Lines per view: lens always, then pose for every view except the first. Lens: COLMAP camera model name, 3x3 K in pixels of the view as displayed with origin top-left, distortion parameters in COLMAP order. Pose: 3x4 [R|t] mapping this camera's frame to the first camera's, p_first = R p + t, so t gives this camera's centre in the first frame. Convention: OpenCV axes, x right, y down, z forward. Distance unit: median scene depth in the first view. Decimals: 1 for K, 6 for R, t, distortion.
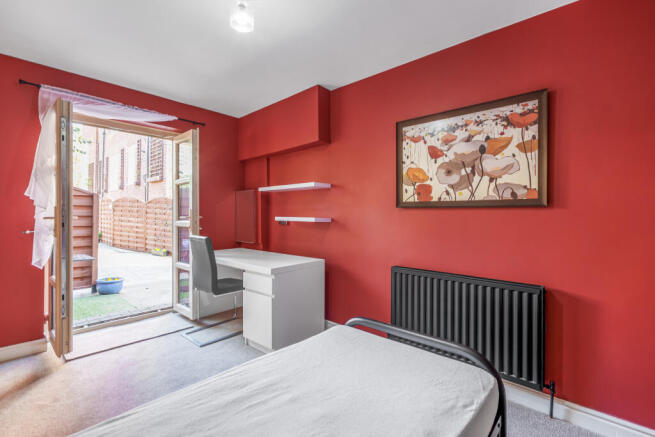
lens RADIAL K [[295.1, 0, 327.5], [0, 295.1, 218.5], [0, 0, 1]] dist [0.000503, 0.000151]
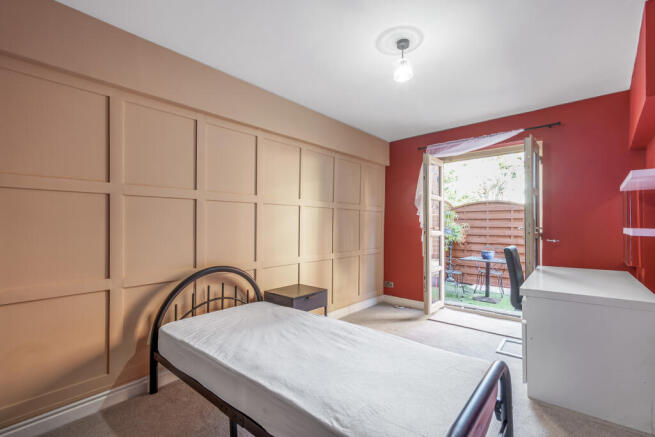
lens RADIAL K [[295.1, 0, 327.5], [0, 295.1, 218.5], [0, 0, 1]] dist [0.000503, 0.000151]
pose [[0.017382, -0.026531, -0.999497, 0.623506], [-0.008272, 0.999610, -0.026678, -0.002886], [0.999815, 0.008731, 0.017155, 0.401858]]
